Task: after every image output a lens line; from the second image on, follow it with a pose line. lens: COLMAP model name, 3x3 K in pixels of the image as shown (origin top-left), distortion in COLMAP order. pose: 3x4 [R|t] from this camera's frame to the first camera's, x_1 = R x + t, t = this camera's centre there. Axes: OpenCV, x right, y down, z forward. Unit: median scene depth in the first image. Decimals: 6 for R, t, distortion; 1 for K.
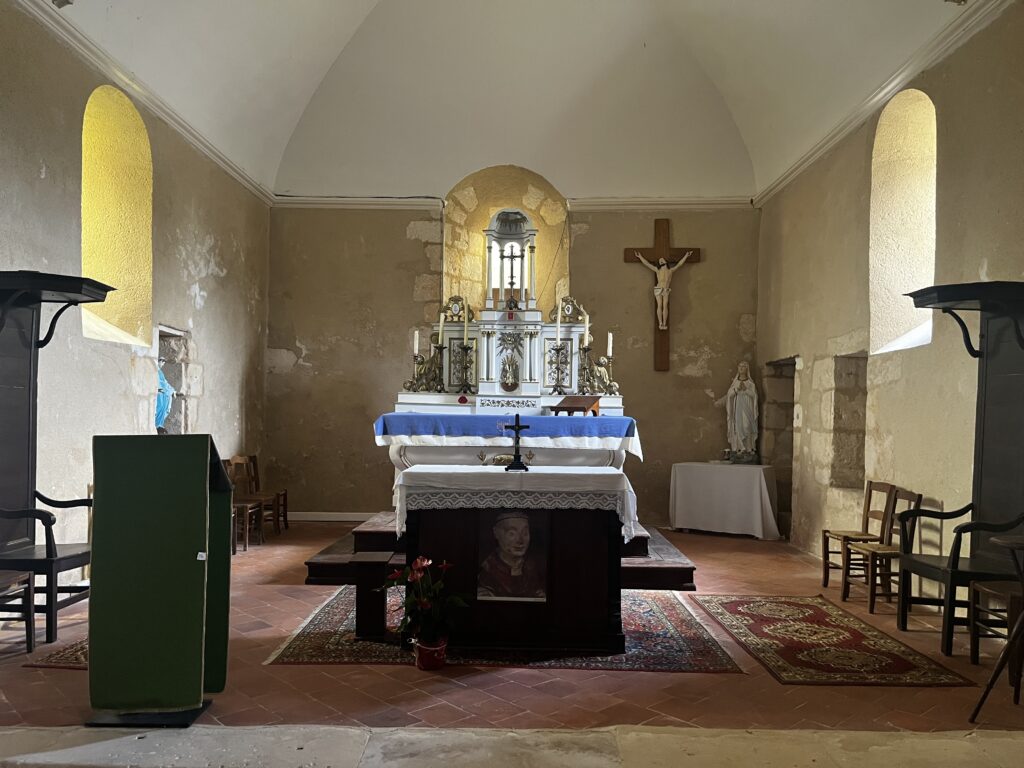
lens RADIAL K [[777.9, 0, 512.7], [0, 777.9, 385.9], [0, 0, 1]] dist [0.015922, 0.001702]
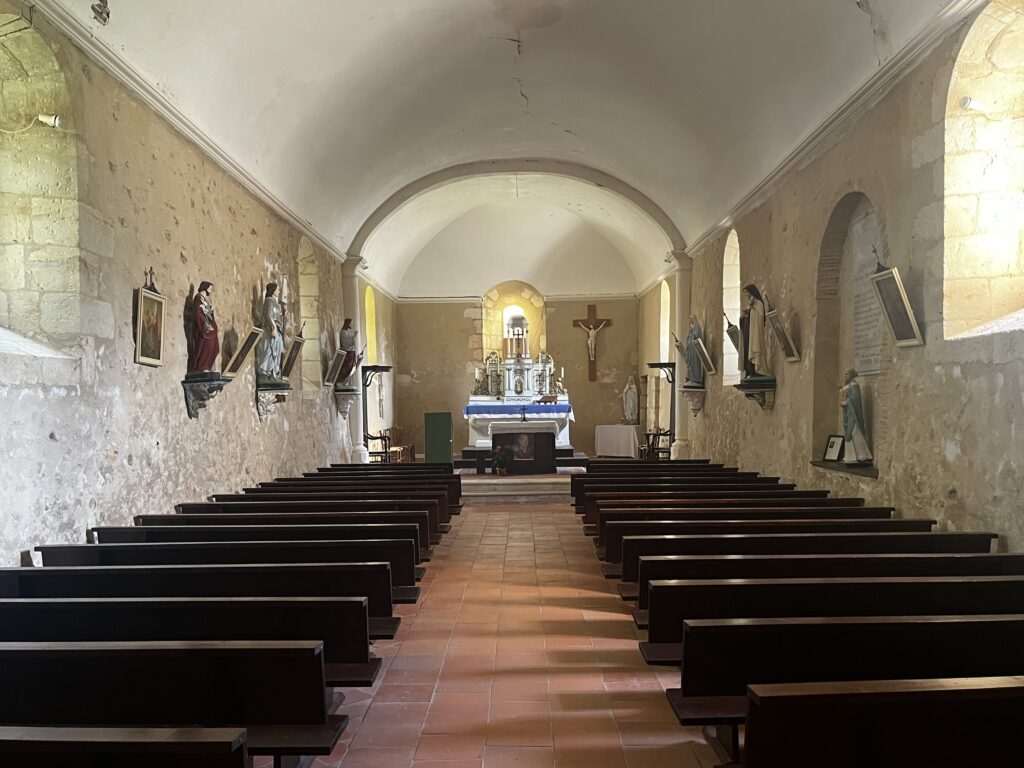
lens RADIAL K [[894.1, 0, 511.1], [0, 894.1, 383.3], [0, 0, 1]] dist [-0.006238, -0.000130]
pose [[0.999689, -0.024828, 0.002493, -0.031785], [0.024778, 0.999525, 0.018311, -0.072298], [-0.002947, -0.018243, 0.999829, -1.592899]]
